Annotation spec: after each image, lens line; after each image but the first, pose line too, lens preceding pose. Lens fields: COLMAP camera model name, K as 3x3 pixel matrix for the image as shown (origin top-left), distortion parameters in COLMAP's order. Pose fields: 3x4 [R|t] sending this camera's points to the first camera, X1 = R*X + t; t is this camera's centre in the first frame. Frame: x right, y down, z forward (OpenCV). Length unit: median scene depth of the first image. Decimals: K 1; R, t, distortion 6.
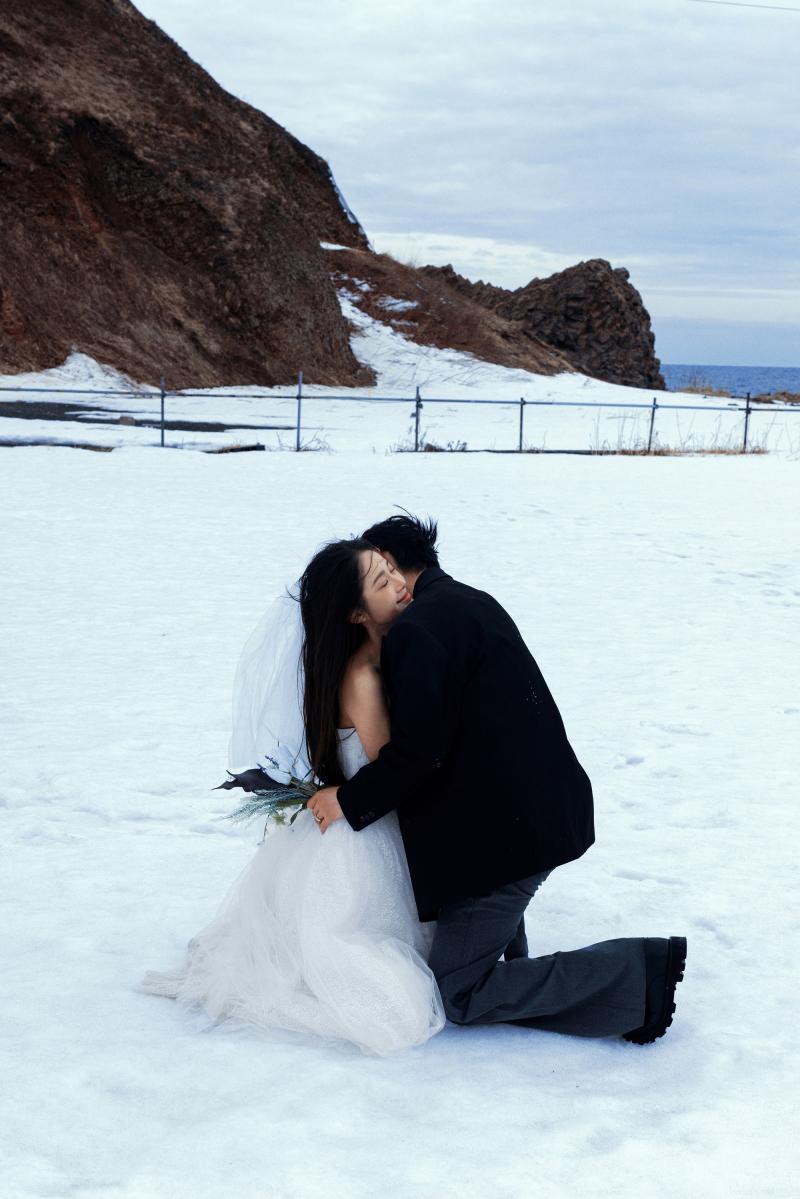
lens RADIAL K [[1877.2, 0, 404.0], [0, 1877.2, 662.1], [0, 0, 1]] dist [0.013740, 0.028640]
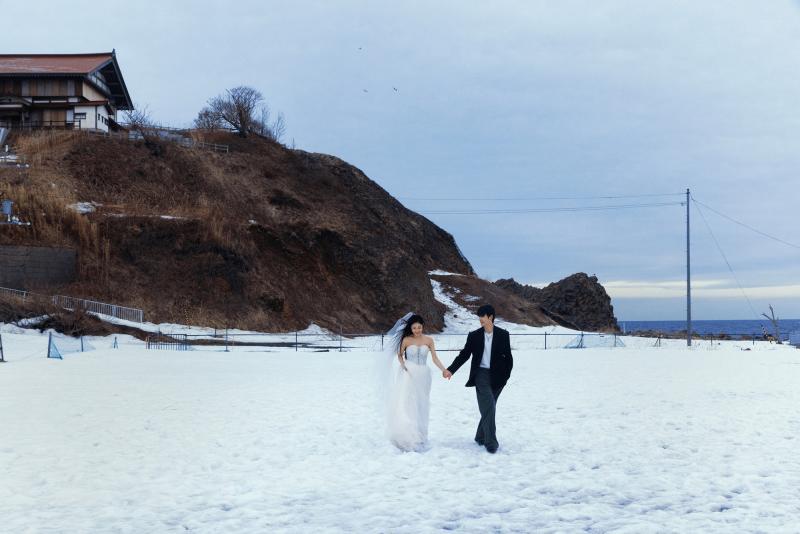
lens RADIAL K [[1302.1, 0, 411.6], [0, 1302.1, 244.3], [0, 0, 1]] dist [-0.021679, 0.002139]
pose [[0.978671, -0.048050, -0.199735, 0.279985], [0.002358, 0.974825, -0.222960, 0.110663], [0.205420, 0.217734, 0.954146, -0.607443]]
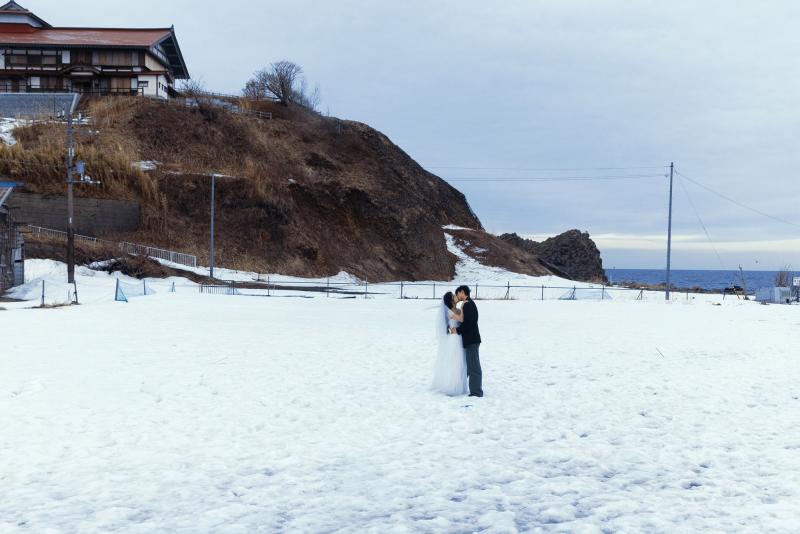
lens RADIAL K [[1124.7, 0, 399.2], [0, 1124.7, 281.4], [0, 0, 1]] dist [0.021621, -0.069279]
pose [[0.974046, -0.008304, -0.226197, 0.279618], [-0.025030, 0.989247, -0.144098, 0.094057], [0.224962, 0.146020, 0.963364, -0.611807]]
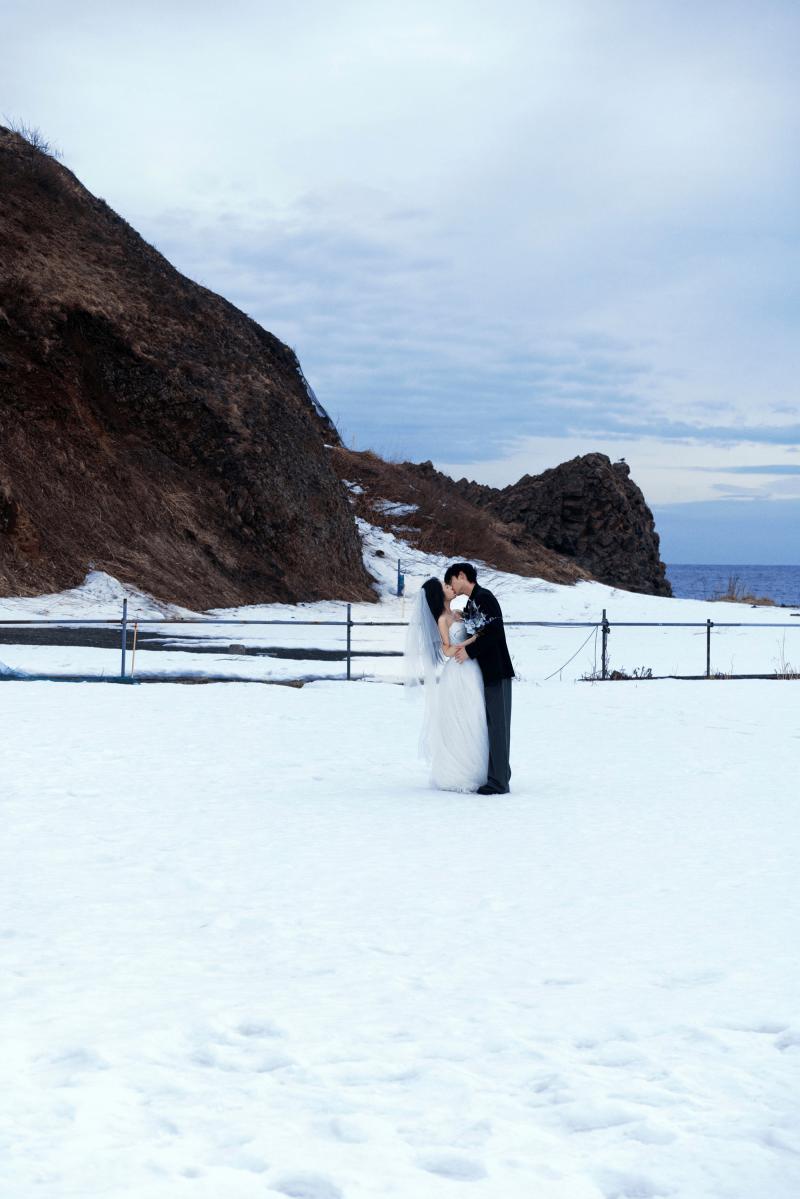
lens RADIAL K [[2246.9, 0, 310.8], [0, 2246.9, 600.1], [0, 0, 1]] dist [0.091982, -0.028690]
pose [[0.998845, -0.015150, 0.045600, -0.106784], [0.021377, 0.990016, -0.139321, -0.000213], [-0.043034, 0.140135, 0.989197, -0.050154]]
